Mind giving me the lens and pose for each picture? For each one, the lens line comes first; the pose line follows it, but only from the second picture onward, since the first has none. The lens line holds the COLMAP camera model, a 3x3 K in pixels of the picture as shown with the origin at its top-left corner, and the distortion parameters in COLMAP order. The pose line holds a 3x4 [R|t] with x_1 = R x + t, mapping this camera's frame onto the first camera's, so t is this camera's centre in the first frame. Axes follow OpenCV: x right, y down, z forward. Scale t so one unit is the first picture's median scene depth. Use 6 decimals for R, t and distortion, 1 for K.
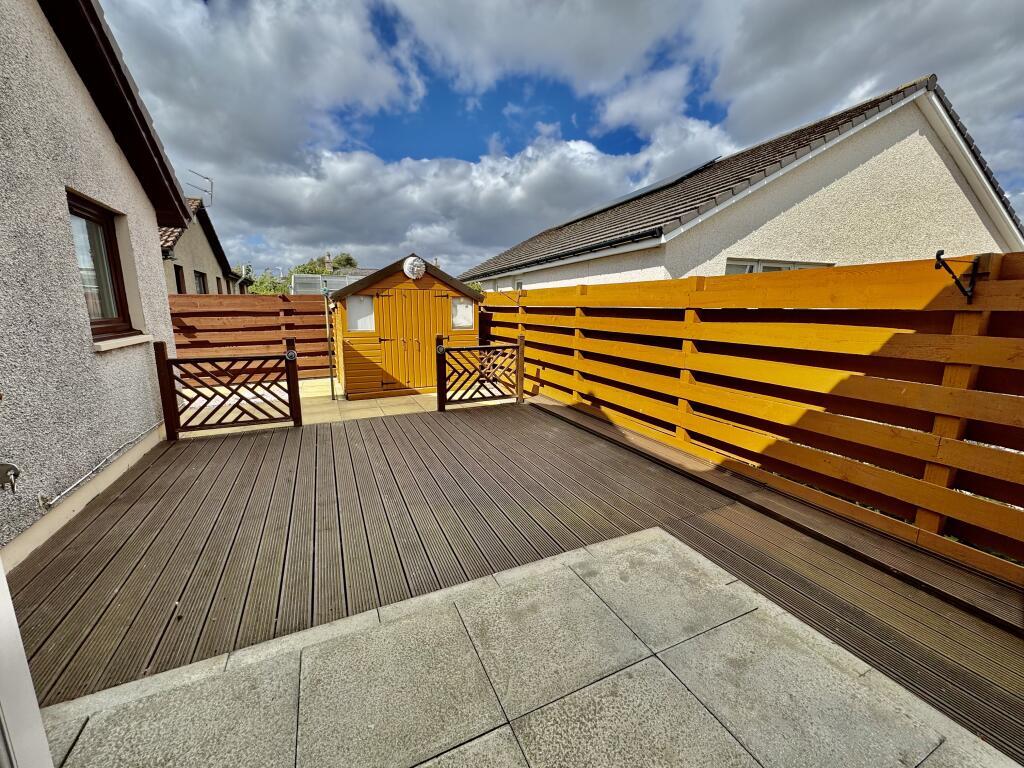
lens RADIAL K [[408.6, 0, 511.9], [0, 408.6, 384.7], [0, 0, 1]] dist [-0.066361, -0.000034]
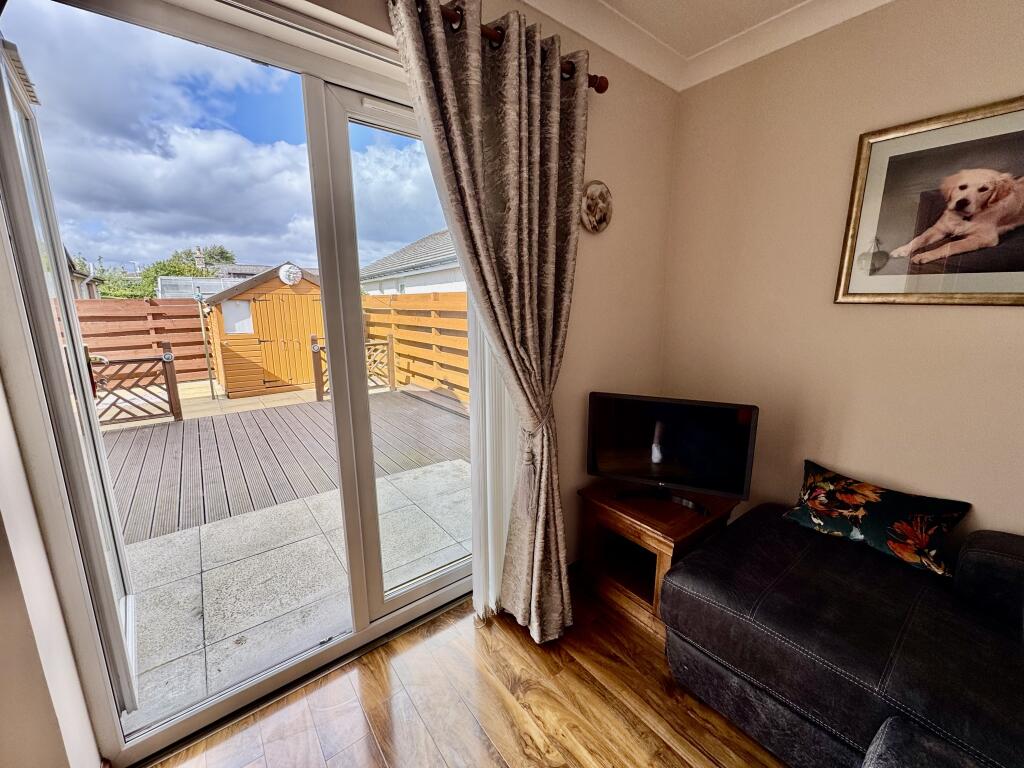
lens RADIAL K [[404.4, 0, 494.2], [0, 404.4, 380.9], [0, 0, 1]] dist [0.000669, -0.000087]
pose [[0.979488, -0.050546, 0.195059, 0.071311], [0.050333, 0.998714, 0.006055, 0.019861], [-0.195114, 0.003887, 0.980773, -0.179764]]
